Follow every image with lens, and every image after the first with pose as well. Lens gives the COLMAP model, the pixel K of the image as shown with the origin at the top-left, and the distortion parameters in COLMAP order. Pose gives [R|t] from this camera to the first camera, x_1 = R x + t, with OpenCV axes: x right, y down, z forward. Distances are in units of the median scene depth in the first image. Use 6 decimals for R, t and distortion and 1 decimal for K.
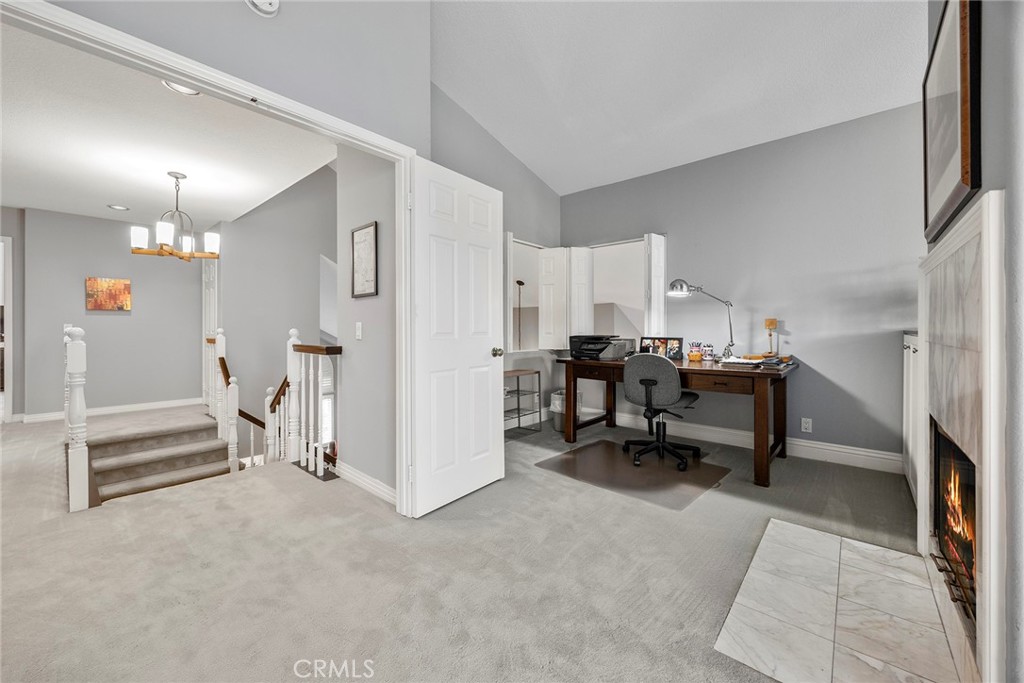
lens RADIAL K [[399.1, 0, 497.2], [0, 399.1, 334.1], [0, 0, 1]] dist [-0.000451, -0.000207]
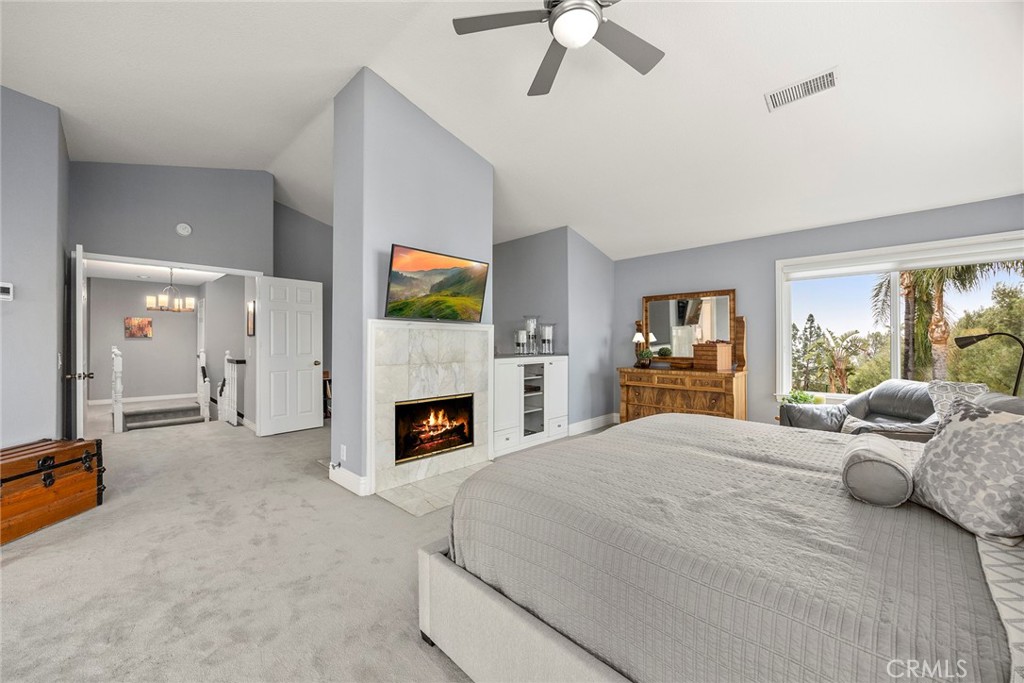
lens RADIAL K [[399.1, 0, 505.6], [0, 399.1, 345.5], [0, 0, 1]] dist [-0.000451, -0.000207]
pose [[0.998952, -0.000590, -0.045776, 0.823801], [0.000342, 0.999985, -0.005425, -0.024289], [0.045778, 0.005404, 0.998937, -0.767305]]
